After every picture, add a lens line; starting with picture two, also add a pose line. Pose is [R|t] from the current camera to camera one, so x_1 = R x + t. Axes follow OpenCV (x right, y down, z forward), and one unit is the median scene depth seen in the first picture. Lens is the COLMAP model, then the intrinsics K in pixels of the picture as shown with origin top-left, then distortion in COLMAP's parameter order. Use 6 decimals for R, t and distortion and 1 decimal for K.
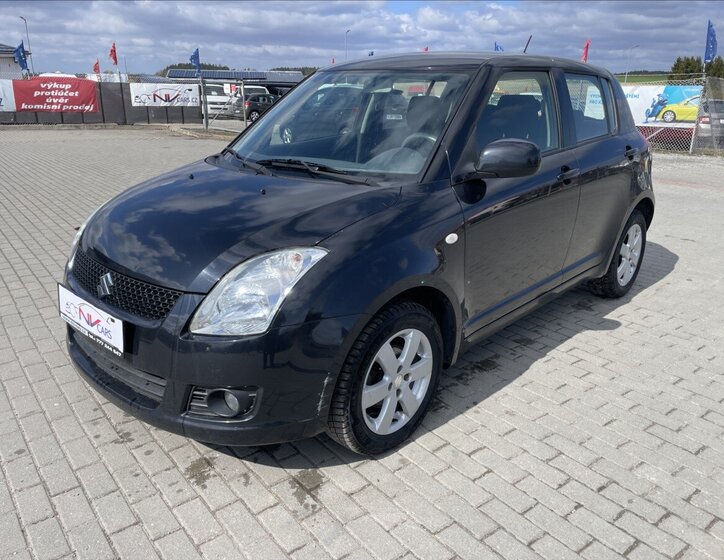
lens RADIAL K [[576.8, 0, 361.6], [0, 576.8, 271.1], [0, 0, 1]] dist [0.087298, -0.123337]
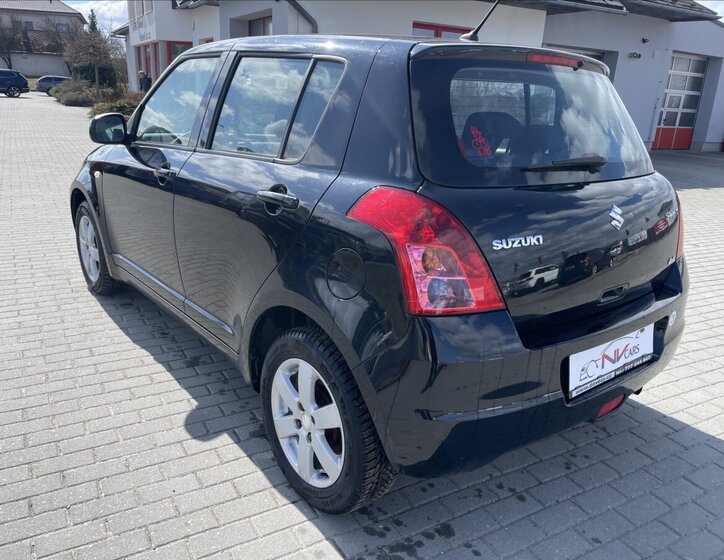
lens RADIAL K [[572.9, 0, 348.1], [0, 572.9, 277.5], [0, 0, 1]] dist [0.085442, -0.121694]
pose [[-0.151186, 0.281834, -0.947477, 1.338506], [-0.352432, 0.880138, 0.318040, -0.455076], [0.923544, 0.382005, -0.033737, 1.538583]]
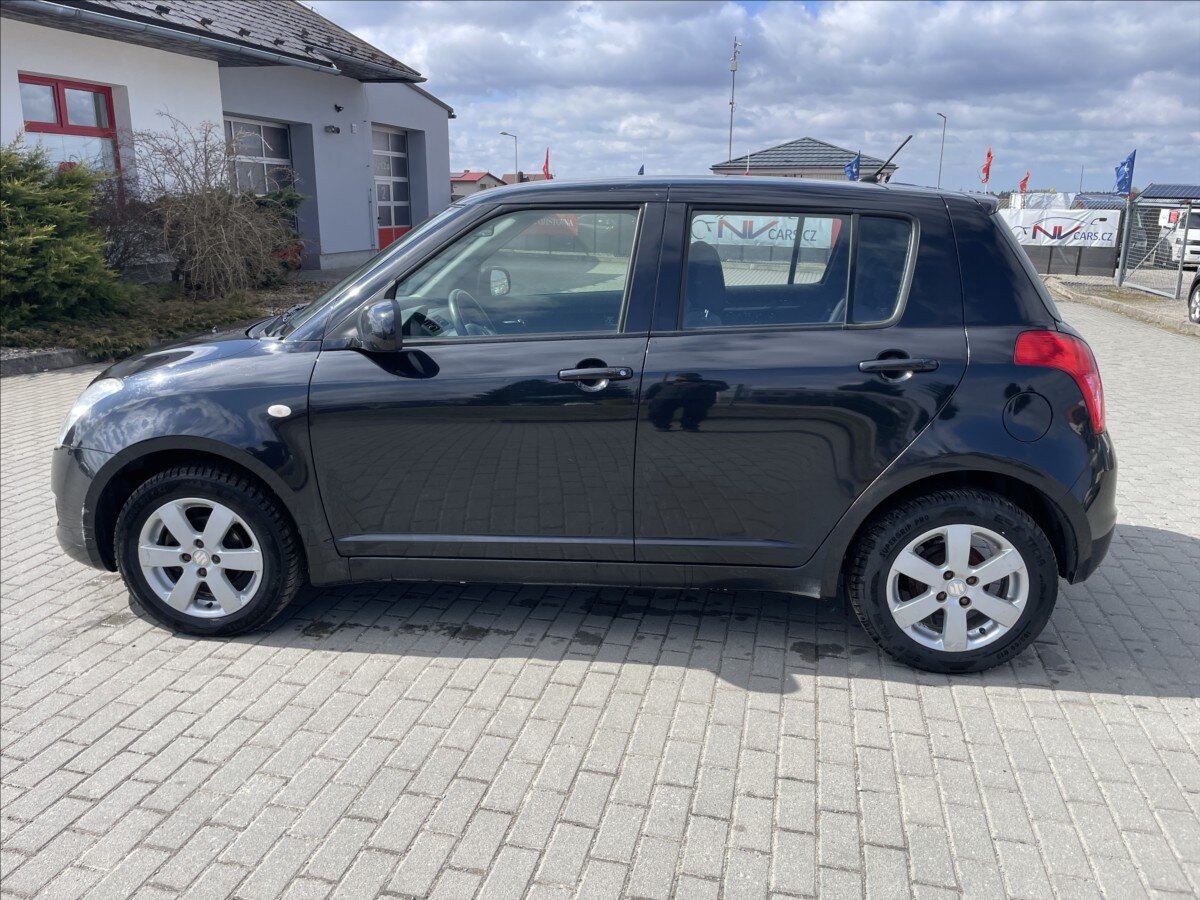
lens RADIAL K [[923.3, 0, 583.9], [0, 923.3, 451.6], [0, 0, 1]] dist [0.077194, -0.111063]
pose [[0.614344, 0.199386, -0.763430, 1.254043], [-0.240905, 0.968745, 0.059149, -0.159546], [0.751363, 0.147577, 0.643176, 0.445378]]
